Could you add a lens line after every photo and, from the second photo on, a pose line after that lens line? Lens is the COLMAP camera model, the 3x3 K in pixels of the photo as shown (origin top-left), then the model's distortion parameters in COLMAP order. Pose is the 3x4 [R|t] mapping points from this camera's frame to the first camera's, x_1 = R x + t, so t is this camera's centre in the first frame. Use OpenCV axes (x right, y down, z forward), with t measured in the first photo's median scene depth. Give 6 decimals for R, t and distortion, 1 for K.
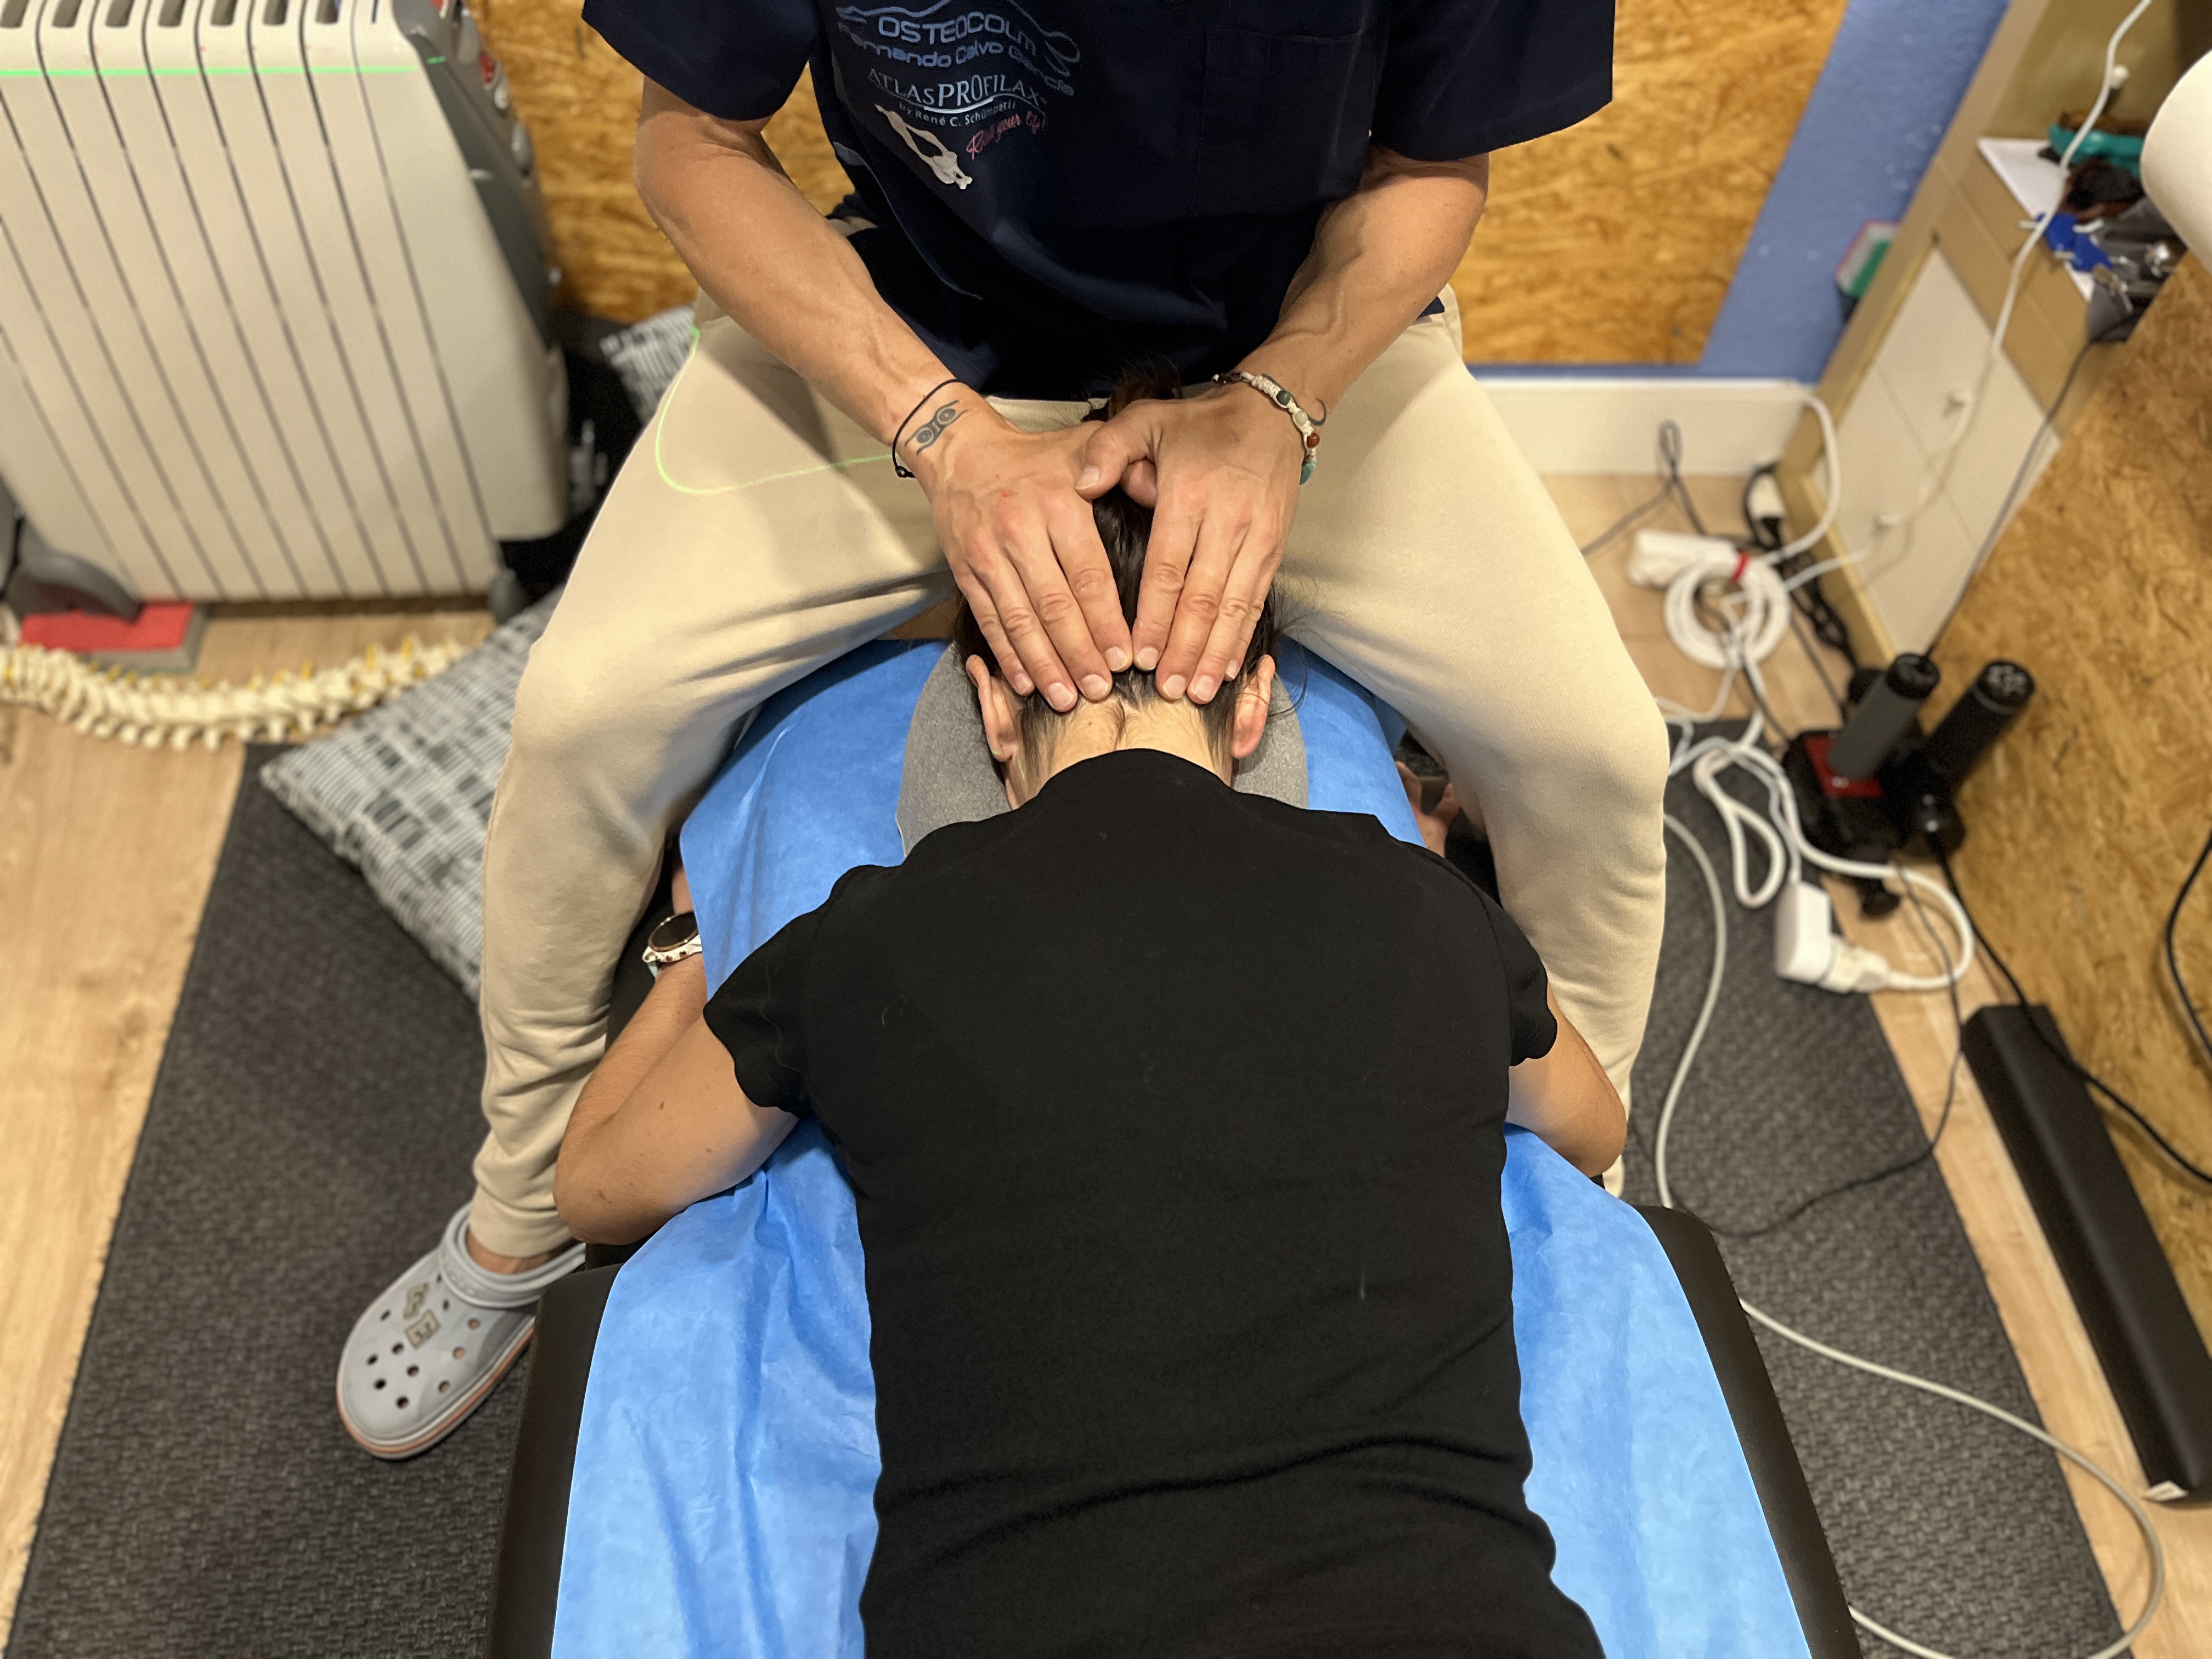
lens RADIAL K [[1704.7, 0, 1090.9], [0, 1704.7, 847.7], [0, 0, 1]] dist [0.029332, -0.032004]
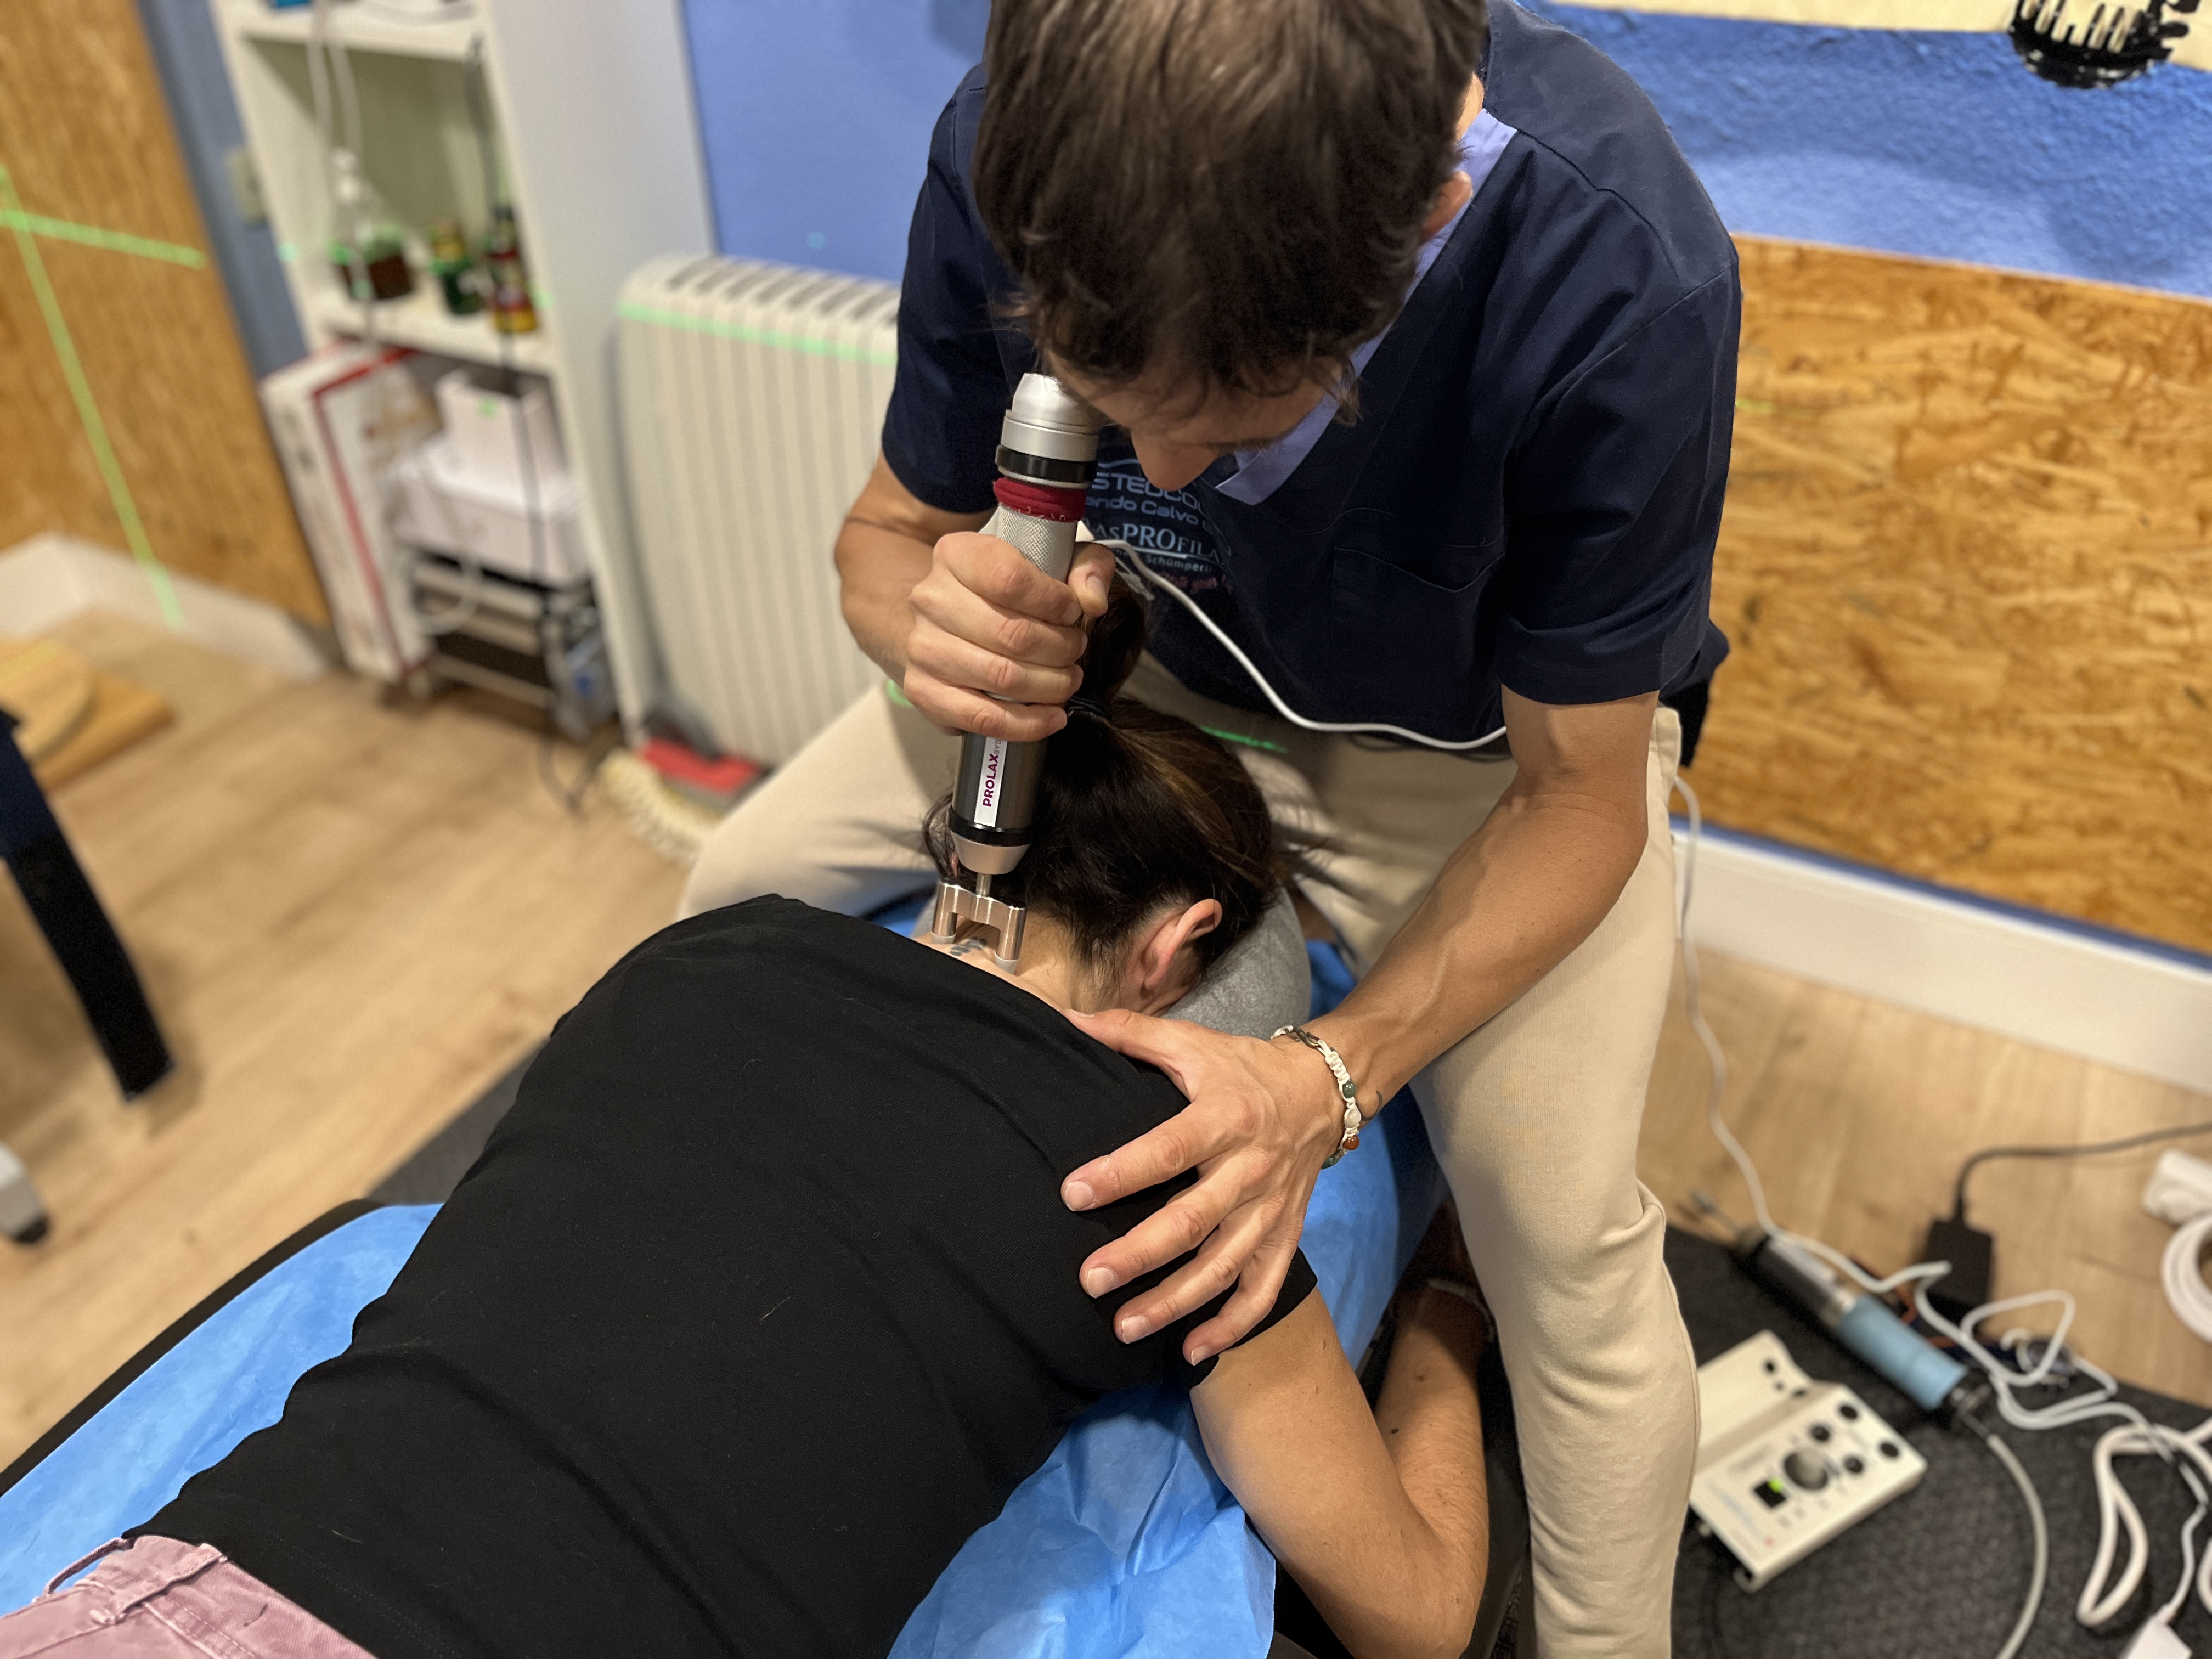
lens RADIAL K [[1704.7, 0, 1096.7], [0, 1704.7, 835.1], [0, 0, 1]] dist [0.029332, -0.032004]
pose [[0.827495, 0.262610, -0.496274, 0.314950], [-0.391824, 0.903164, -0.175411, 0.022728], [0.402152, 0.339604, 0.850260, 0.080567]]
